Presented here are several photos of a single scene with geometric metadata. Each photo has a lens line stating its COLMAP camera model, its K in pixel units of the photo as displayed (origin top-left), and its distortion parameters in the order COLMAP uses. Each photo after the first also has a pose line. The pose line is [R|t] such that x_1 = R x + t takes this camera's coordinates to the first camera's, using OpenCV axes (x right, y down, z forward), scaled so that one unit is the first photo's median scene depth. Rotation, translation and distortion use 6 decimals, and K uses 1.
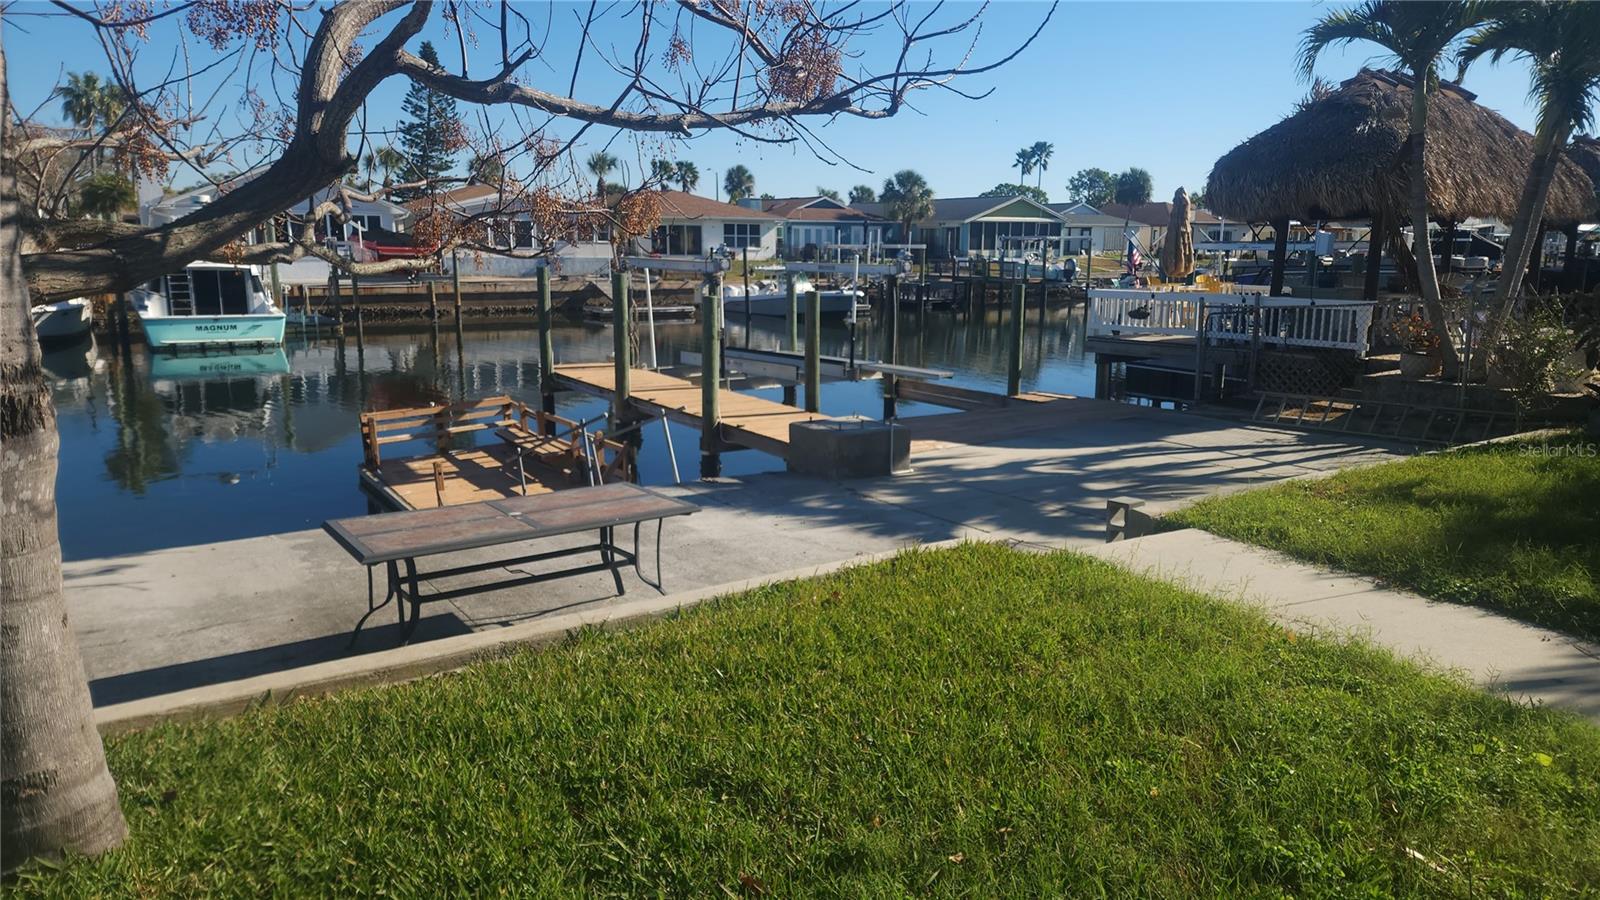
lens RADIAL K [[1068.2, 0, 826.9], [0, 1068.2, 484.5], [0, 0, 1]] dist [0.076462, -0.070600]
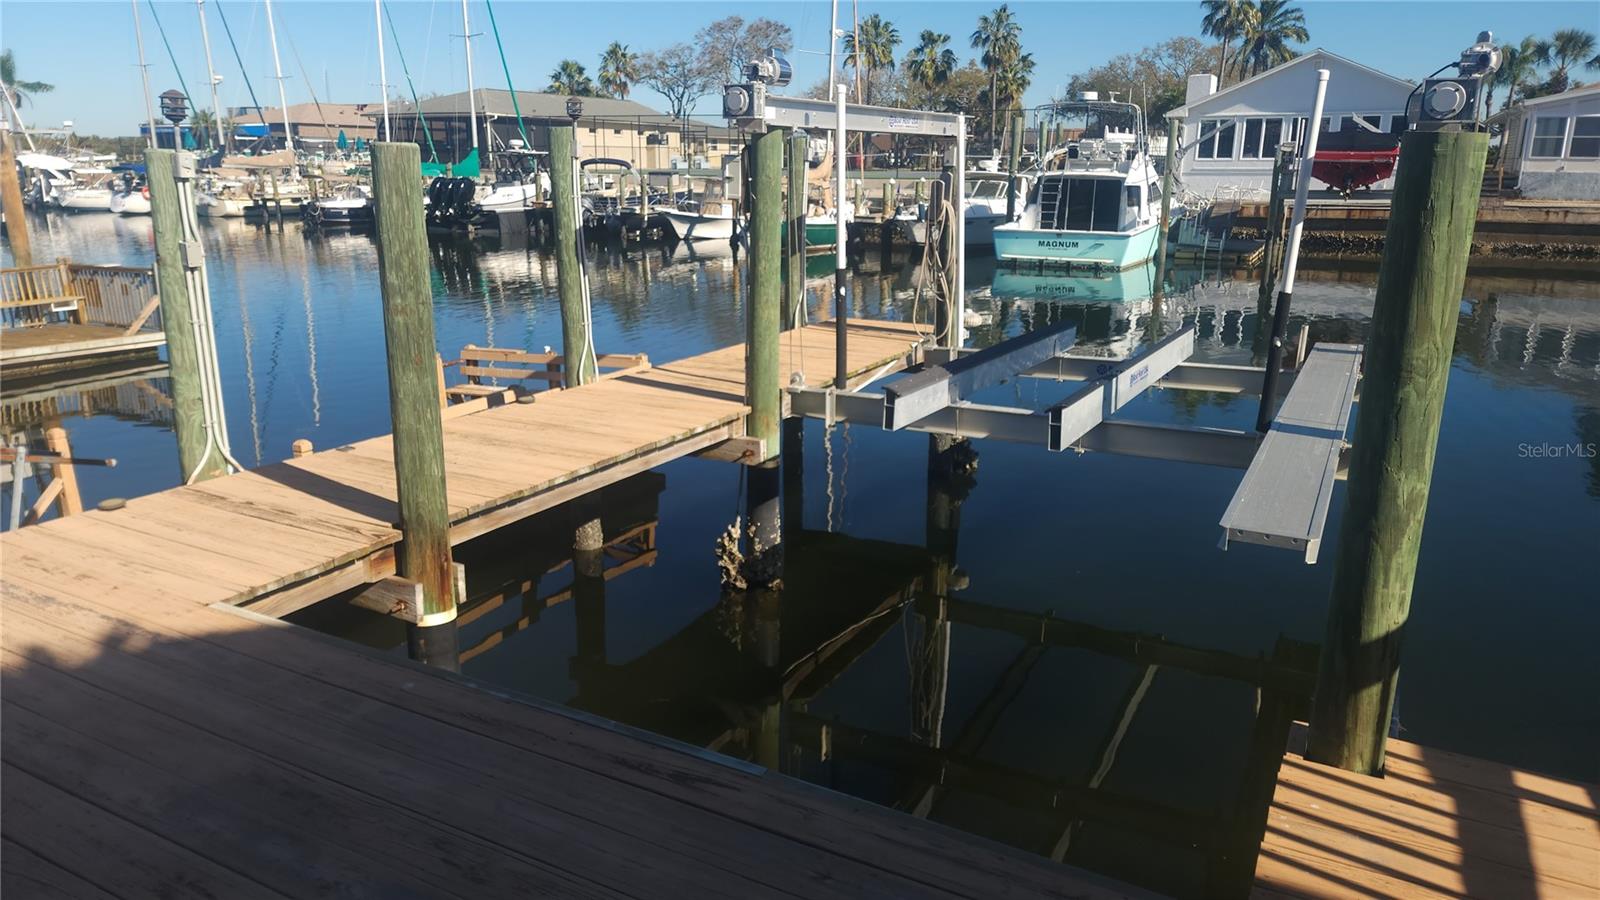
lens RADIAL K [[1068.2, 0, 805.8], [0, 1068.2, 452.1], [0, 0, 1]] dist [0.076462, -0.070600]
pose [[0.458546, 0.230950, -0.858136, 0.086339], [-0.203162, 0.967311, 0.151773, -0.045832], [0.865136, 0.104745, 0.490477, 0.262634]]
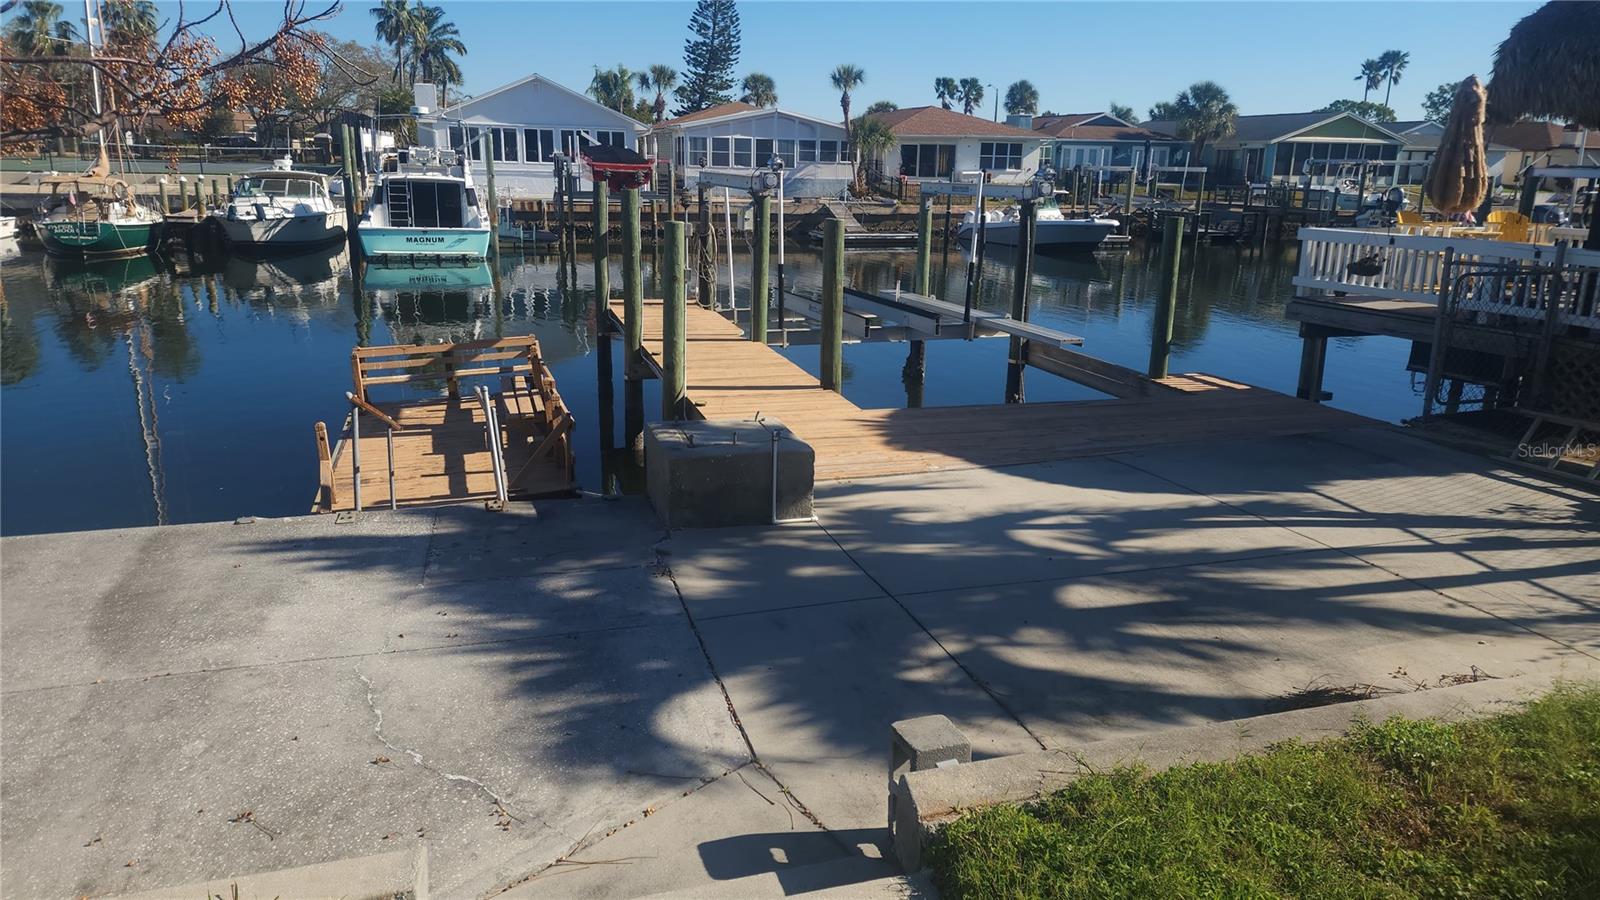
lens RADIAL K [[1068.2, 0, 814.2], [0, 1068.2, 461.5], [0, 0, 1]] dist [0.076462, -0.070600]
pose [[0.958991, 0.090584, -0.268571, 0.047232], [-0.078066, 0.995320, 0.056952, -0.015778], [0.272473, -0.033650, 0.961575, 0.080546]]
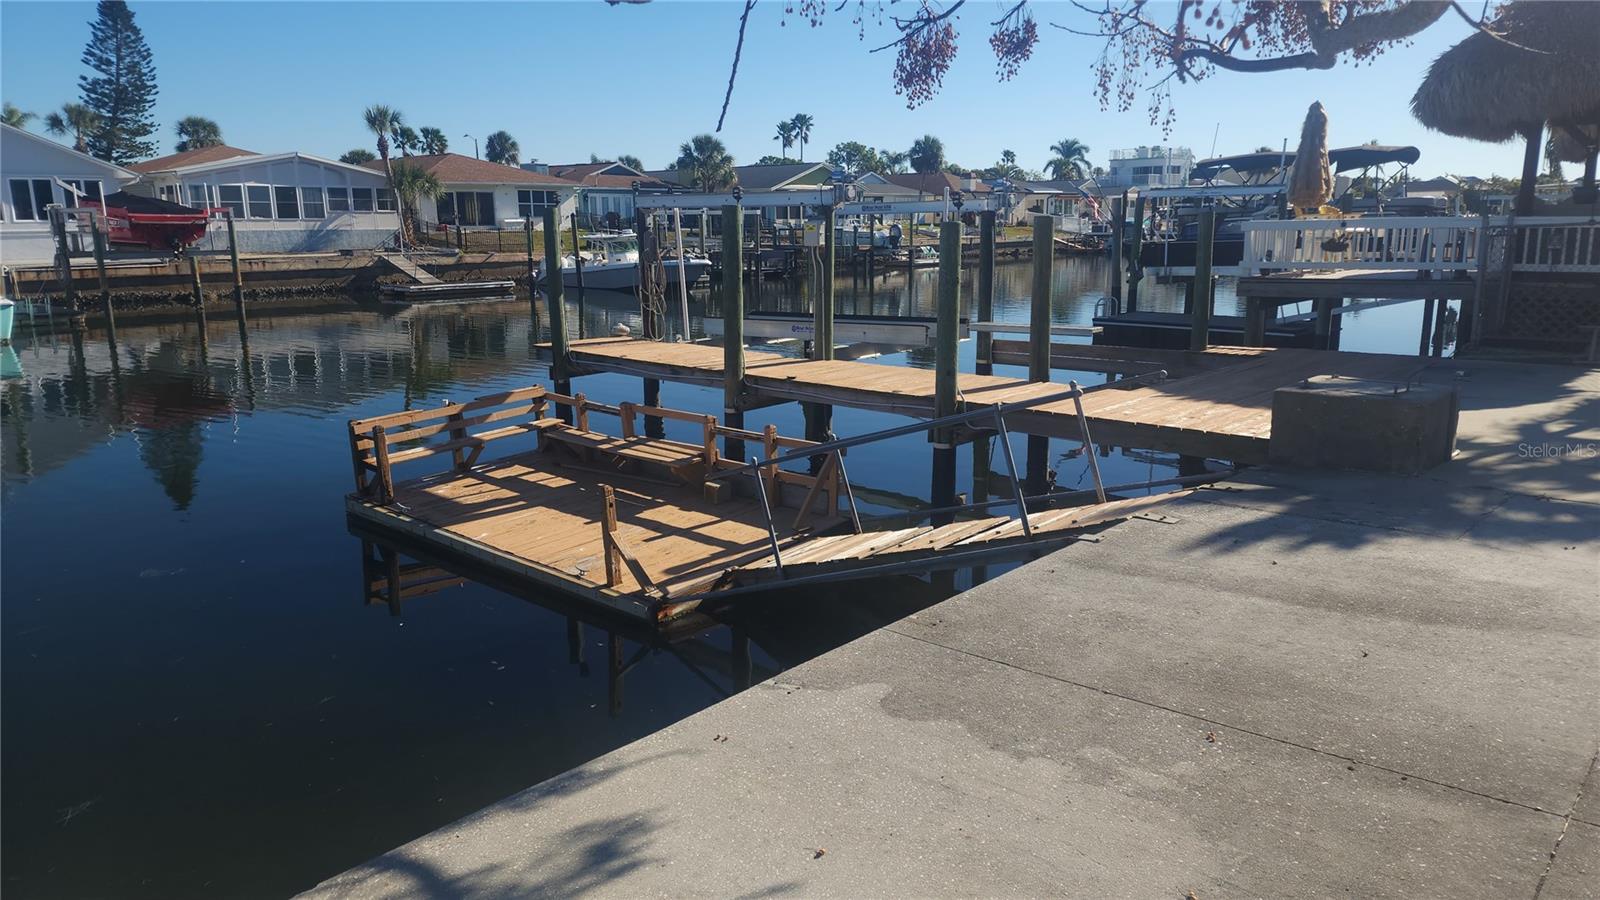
lens RADIAL K [[1068.2, 0, 821.3], [0, 1068.2, 463.1], [0, 0, 1]] dist [0.076462, -0.070600]
pose [[0.970106, -0.068231, 0.232892, -0.092087], [0.068338, 0.997633, 0.007618, -0.007353], [-0.232861, 0.008525, 0.972473, 0.083845]]
